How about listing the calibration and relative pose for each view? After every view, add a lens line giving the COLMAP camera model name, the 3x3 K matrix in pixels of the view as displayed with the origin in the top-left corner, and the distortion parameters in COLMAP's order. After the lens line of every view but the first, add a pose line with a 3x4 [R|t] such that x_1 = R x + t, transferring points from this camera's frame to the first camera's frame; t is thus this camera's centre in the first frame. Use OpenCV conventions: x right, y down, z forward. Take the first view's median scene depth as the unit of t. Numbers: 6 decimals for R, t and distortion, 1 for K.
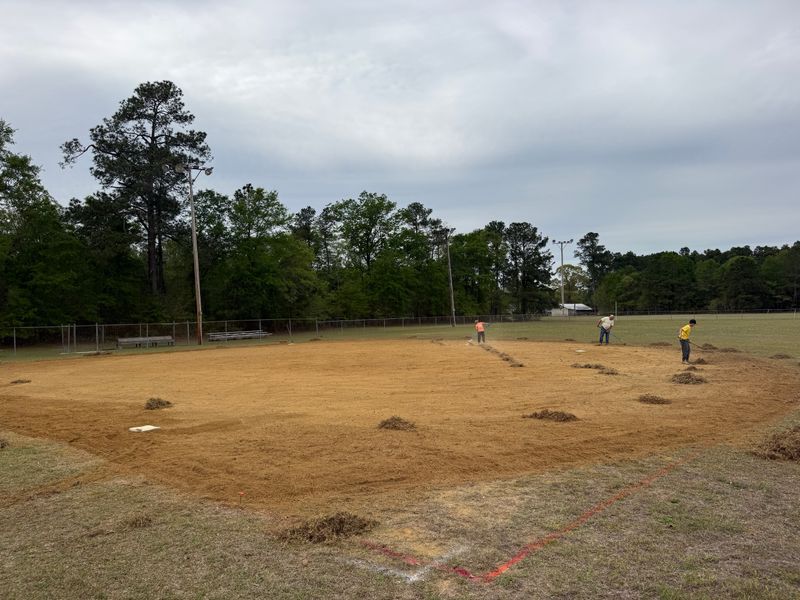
lens RADIAL K [[572.7, 0, 403.5], [0, 572.7, 297.8], [0, 0, 1]] dist [0.138672, -0.184719]
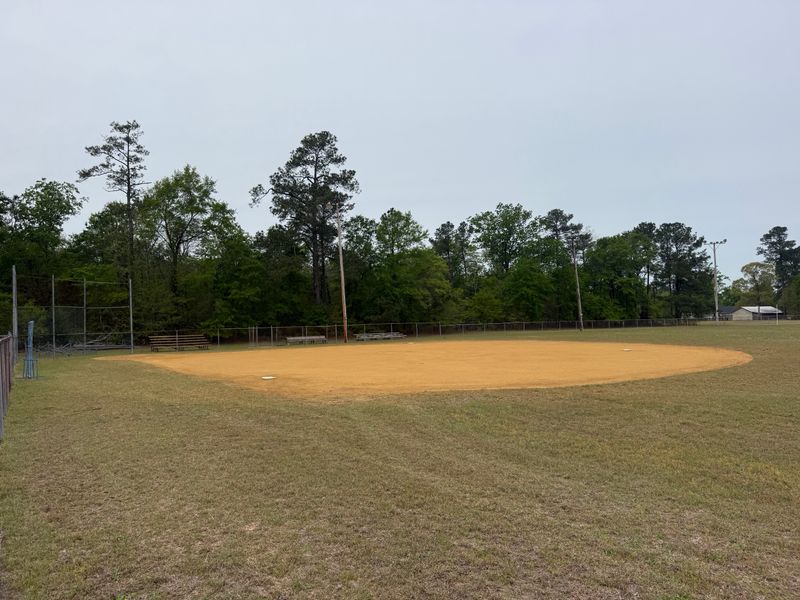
lens RADIAL K [[572.7, 0, 403.5], [0, 572.7, 297.8], [0, 0, 1]] dist [0.138672, -0.184719]
pose [[0.960651, -0.015848, -0.277305, 0.079644], [0.013369, 0.999852, -0.010827, -0.001905], [0.277435, 0.006693, 0.960721, -0.113482]]
